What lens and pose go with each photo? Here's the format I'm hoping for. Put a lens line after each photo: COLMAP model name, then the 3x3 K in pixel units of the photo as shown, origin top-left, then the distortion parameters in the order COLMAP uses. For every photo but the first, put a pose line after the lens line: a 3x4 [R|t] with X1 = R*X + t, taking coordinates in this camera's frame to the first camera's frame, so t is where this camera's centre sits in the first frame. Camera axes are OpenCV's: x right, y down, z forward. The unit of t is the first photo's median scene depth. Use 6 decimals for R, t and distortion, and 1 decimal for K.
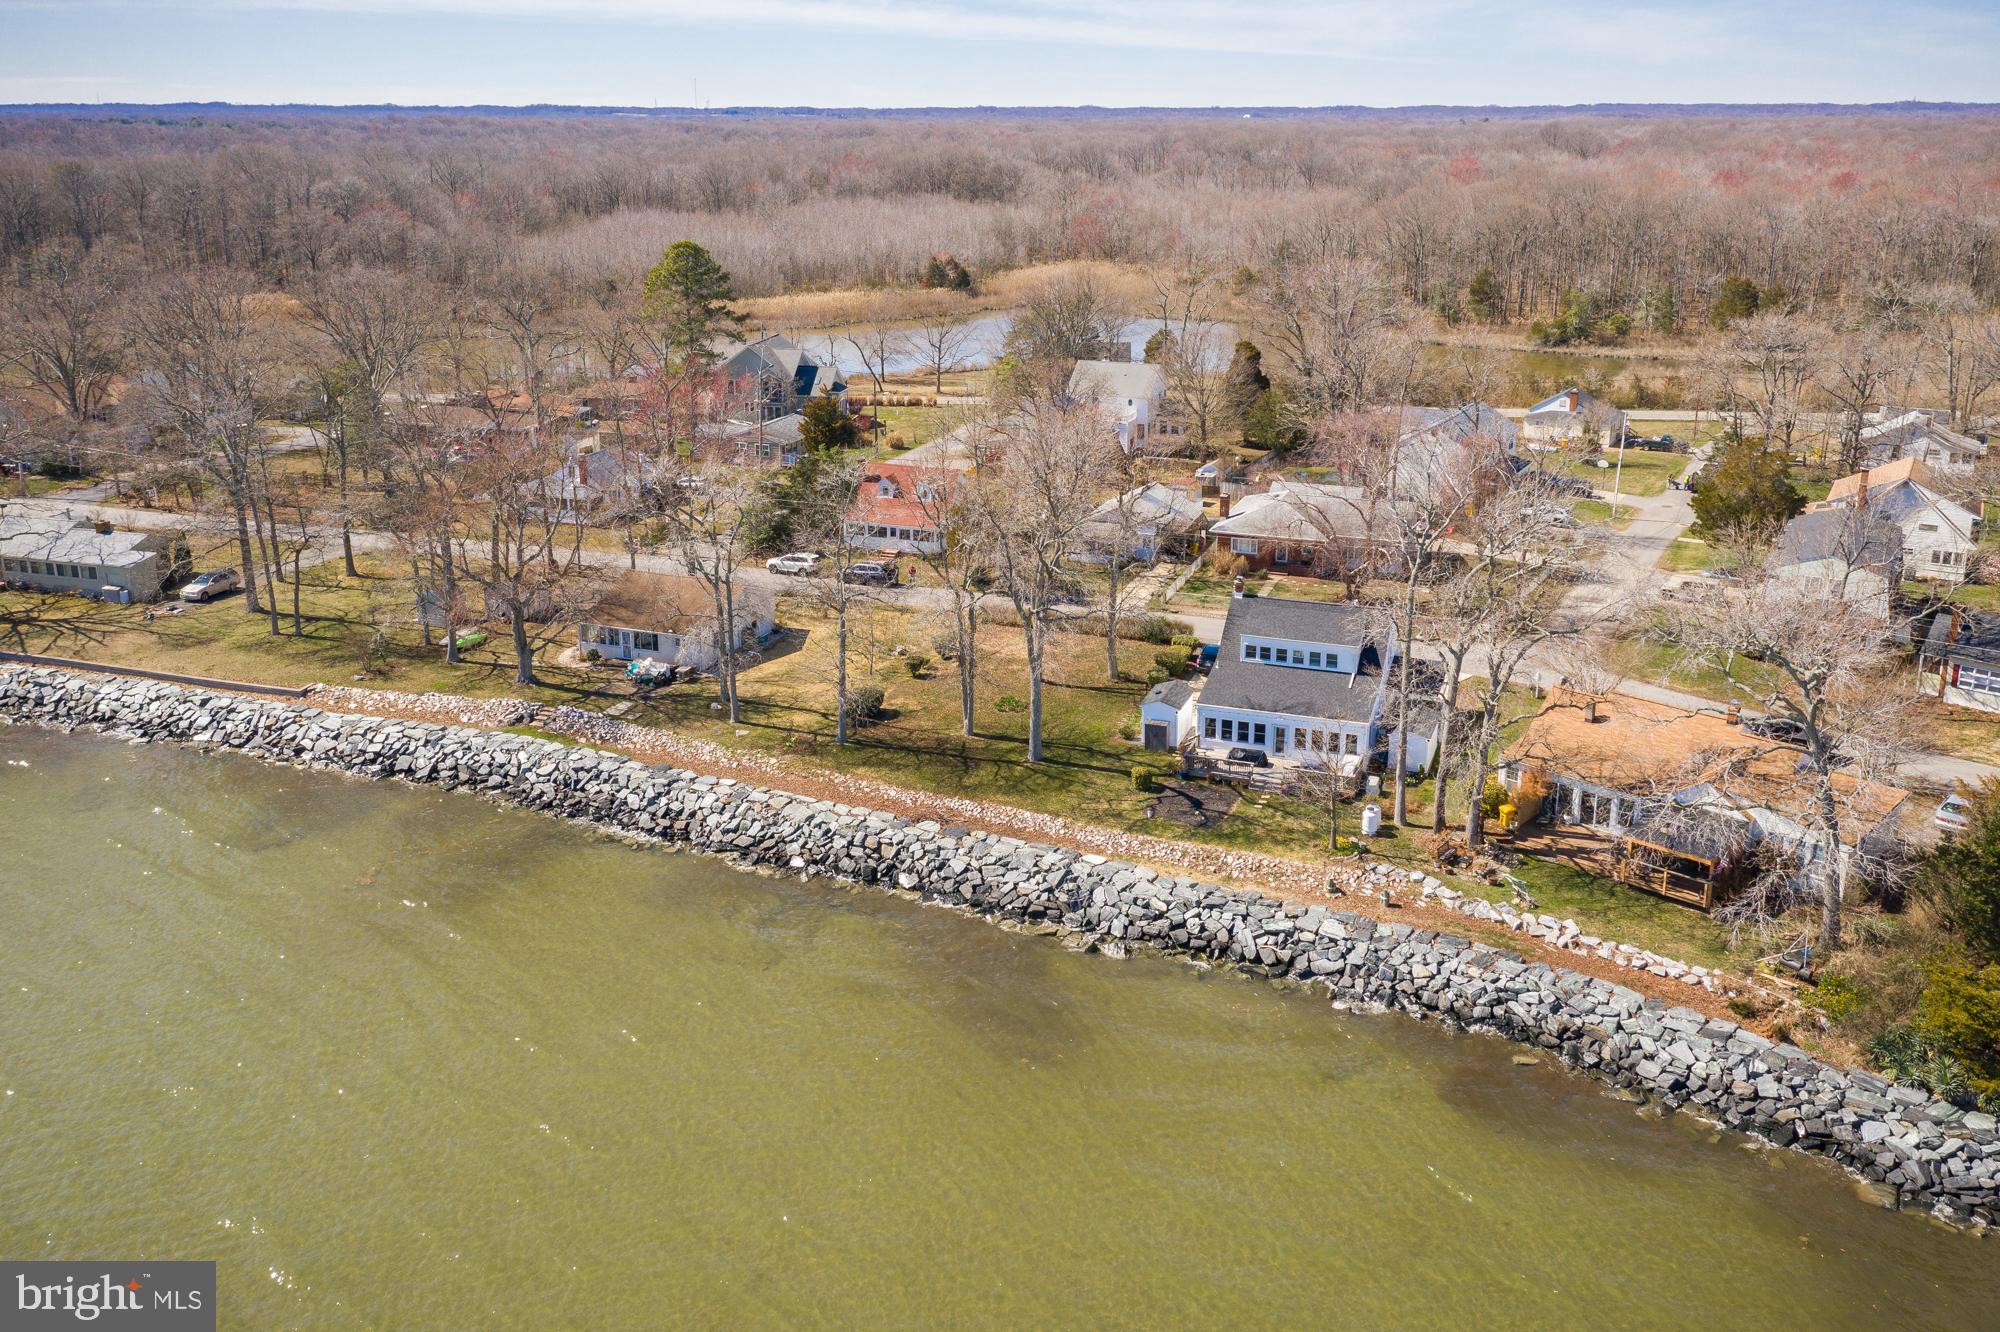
lens RADIAL K [[1598.6, 0, 1002.2], [0, 1598.6, 646.3], [0, 0, 1]] dist [0.011448, 0.033811]
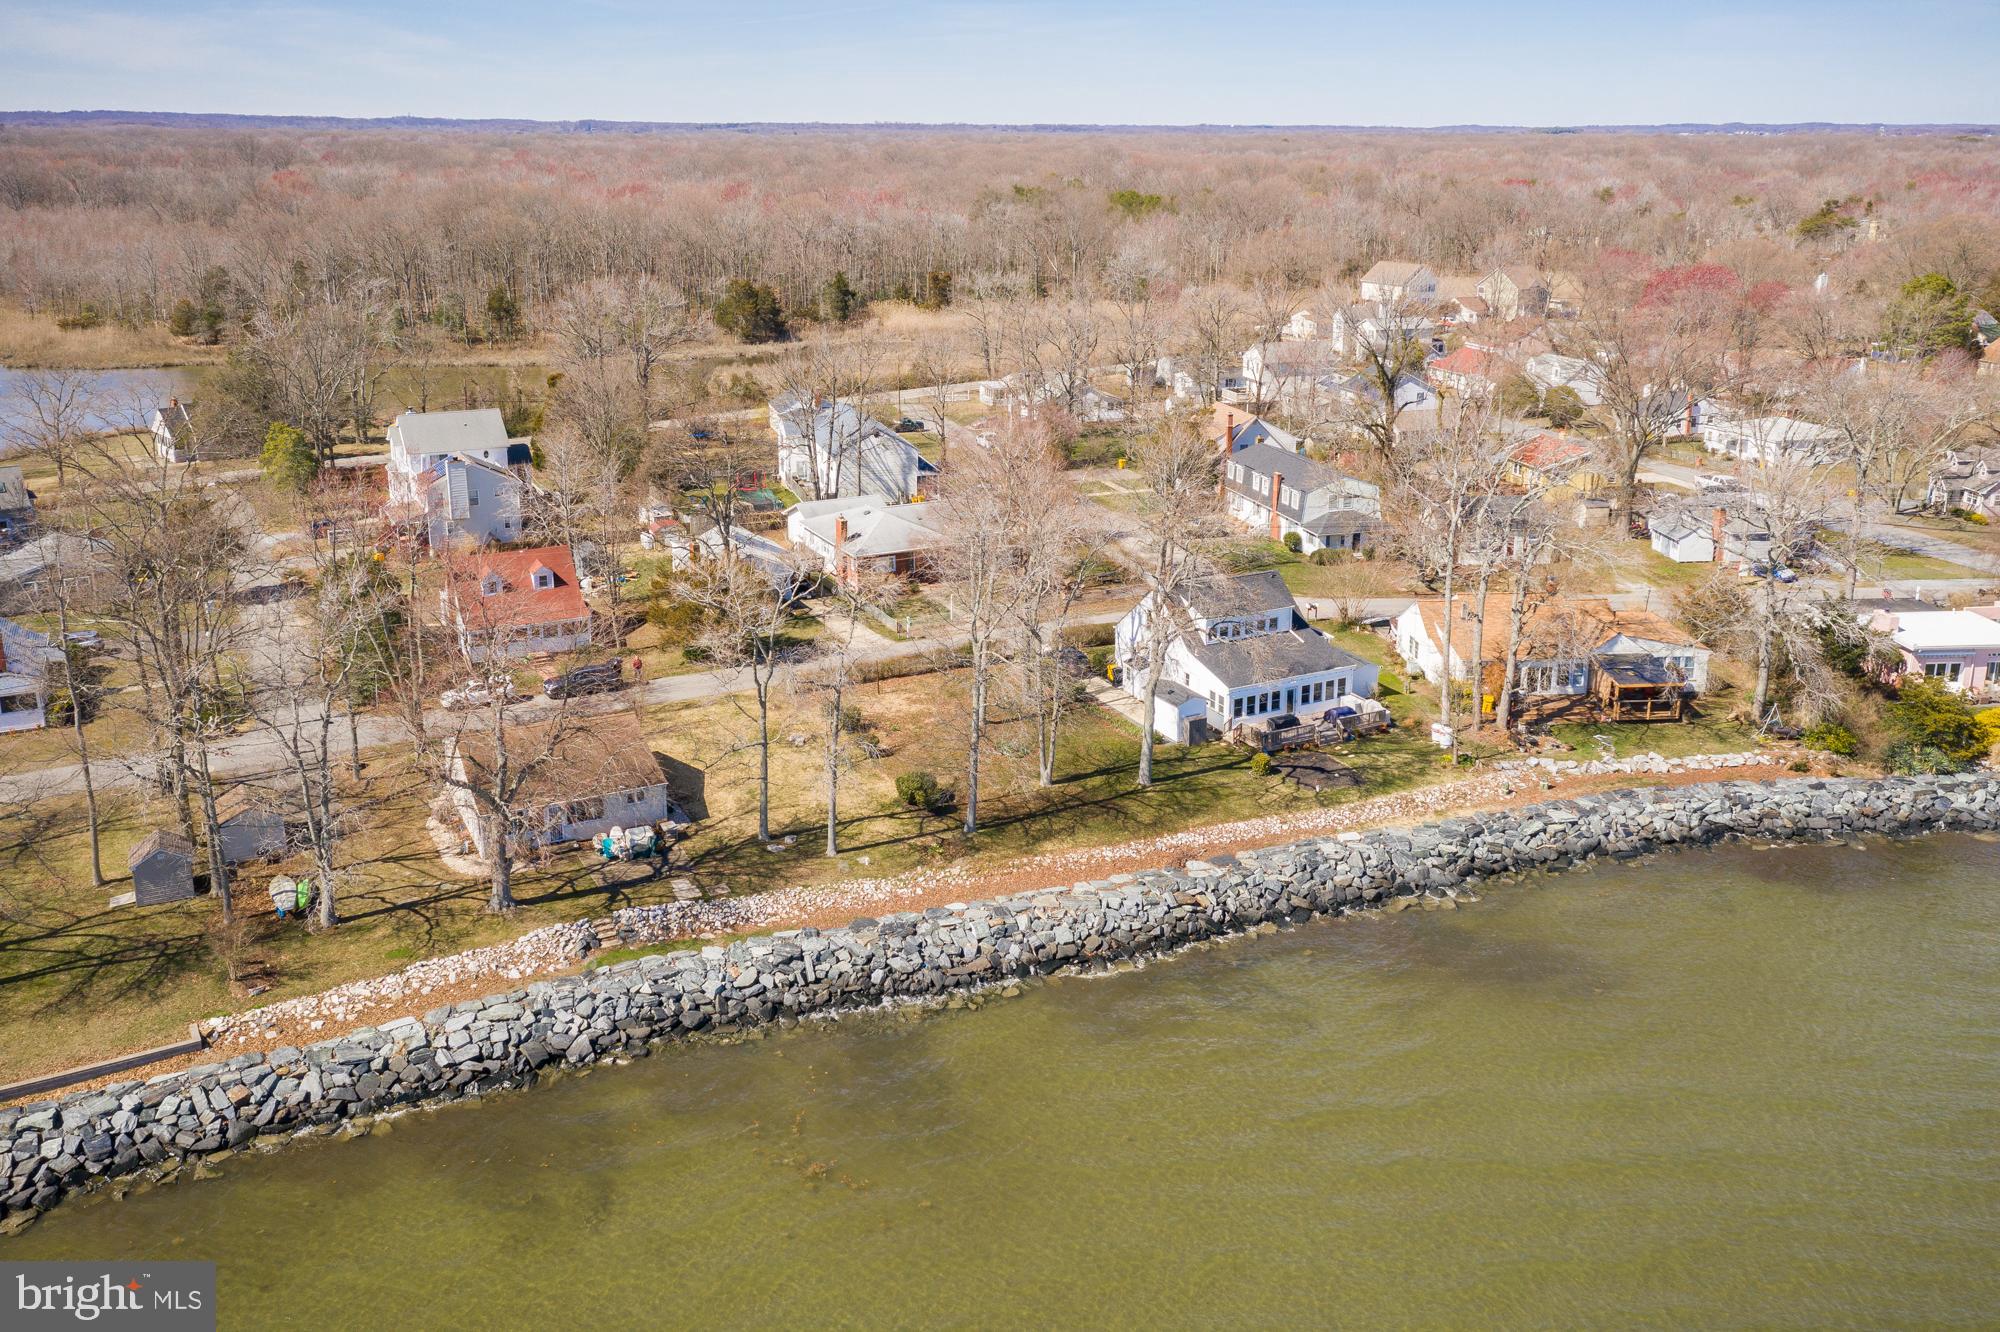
lens RADIAL K [[1598.6, 0, 1001.1], [0, 1598.6, 665.8], [0, 0, 1]] dist [0.011448, 0.033811]
pose [[0.671547, -0.232886, 0.703412, -0.703443], [0.229777, 0.967977, 0.101109, -0.117704], [-0.704433, 0.093729, 0.703554, 0.350041]]
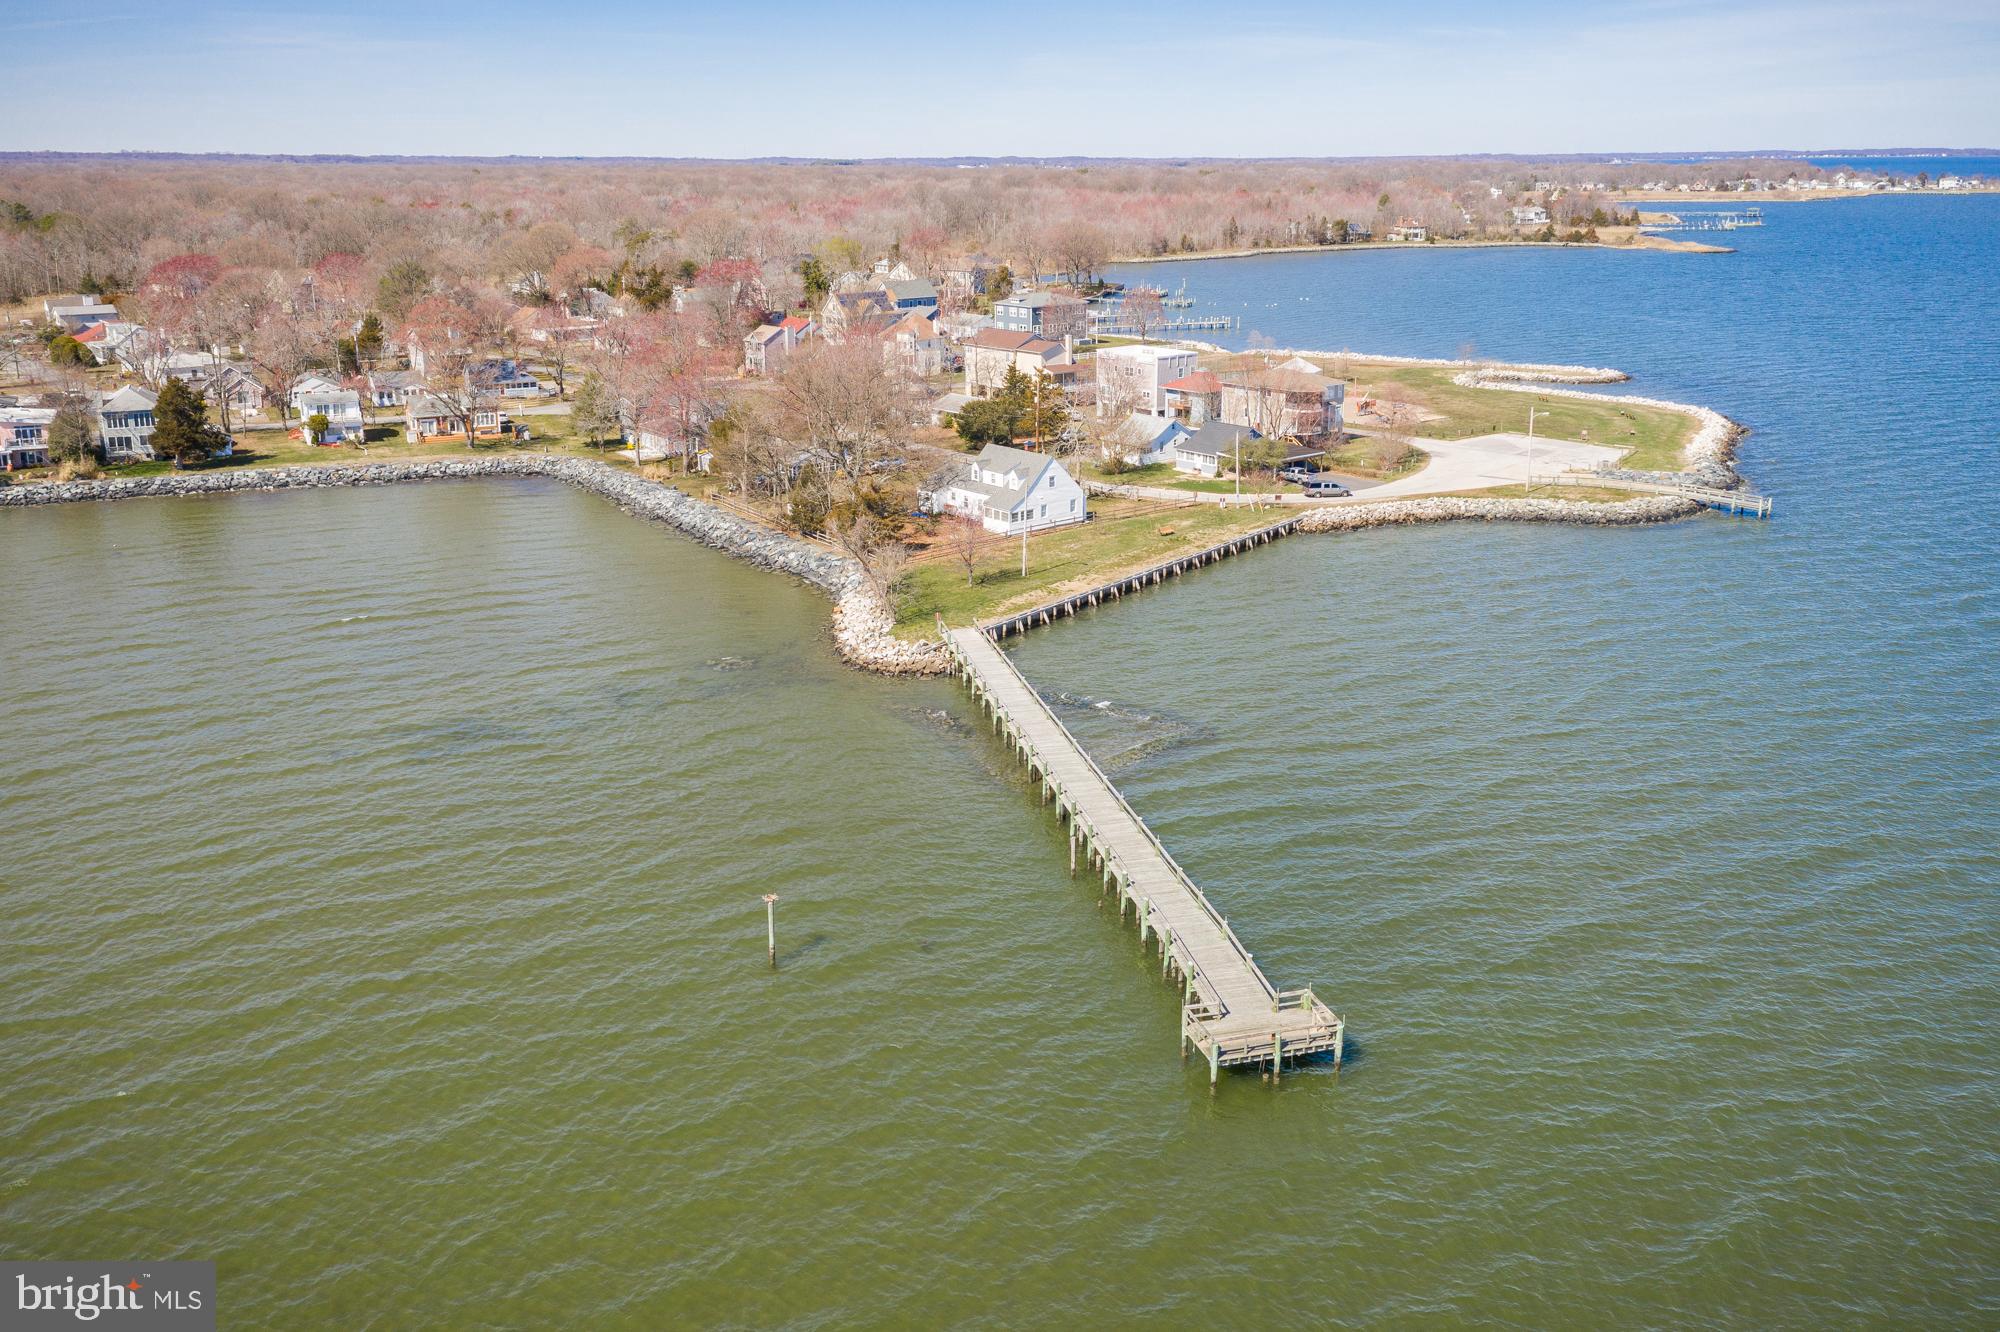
lens RADIAL K [[1598.6, 0, 1012.3], [0, 1598.6, 658.8], [0, 0, 1]] dist [0.011448, 0.033811]
pose [[0.338137, -0.279265, 0.898707, -0.867295], [0.297804, 0.937635, 0.179313, 0.433614], [-0.892735, 0.207006, 0.400216, -1.316048]]
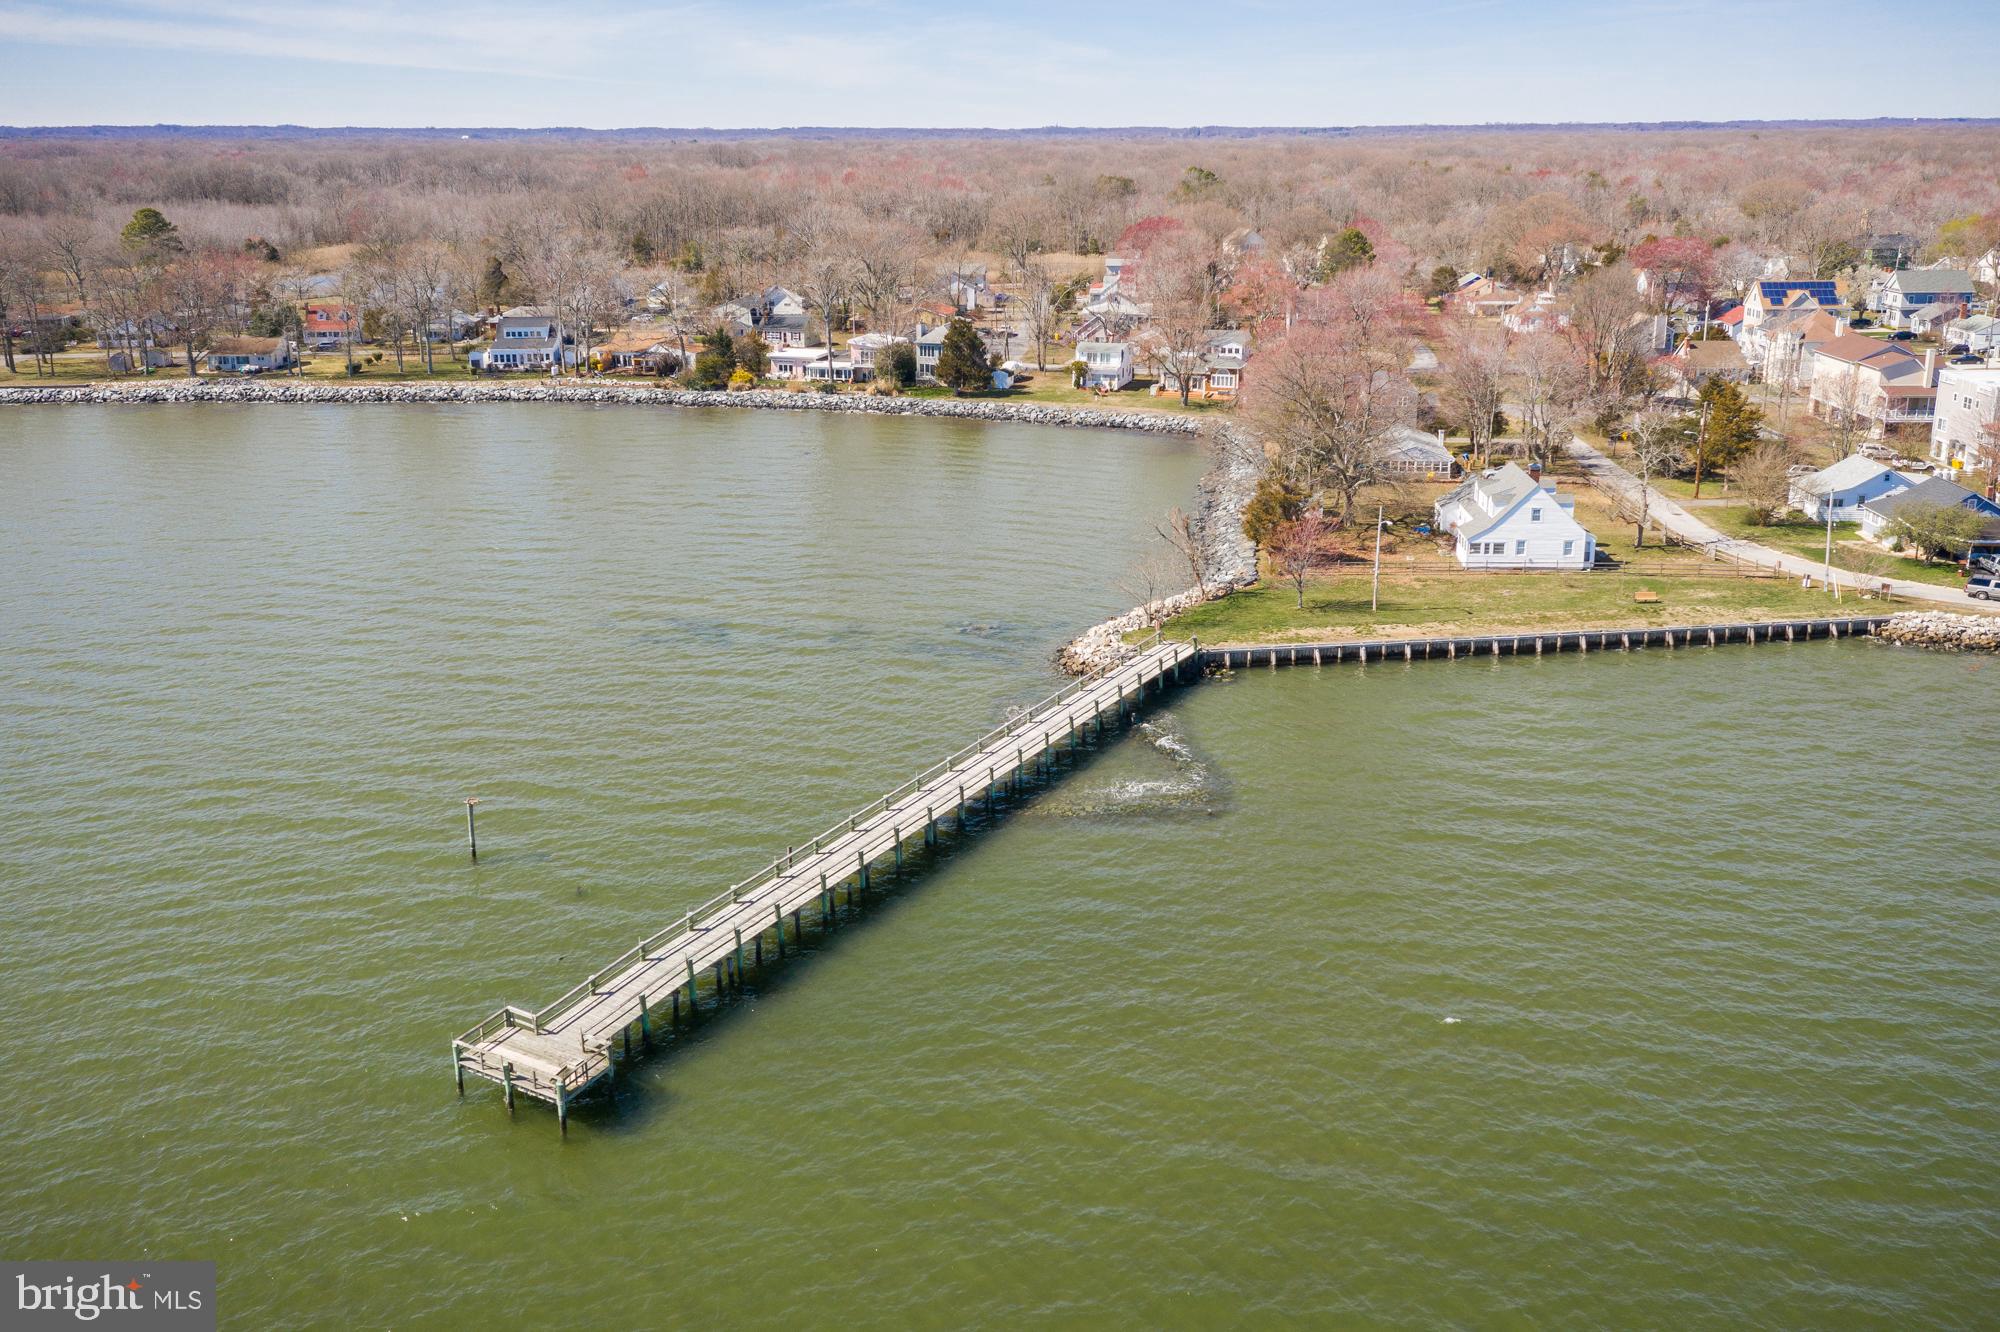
lens RADIAL K [[1598.6, 0, 996.9], [0, 1598.6, 648.4], [0, 0, 1]] dist [0.011448, 0.033811]
pose [[0.900552, -0.137140, 0.412552, -0.293350], [0.141518, 0.989732, 0.020088, 0.598098], [-0.411071, 0.040294, 0.910712, -1.806214]]
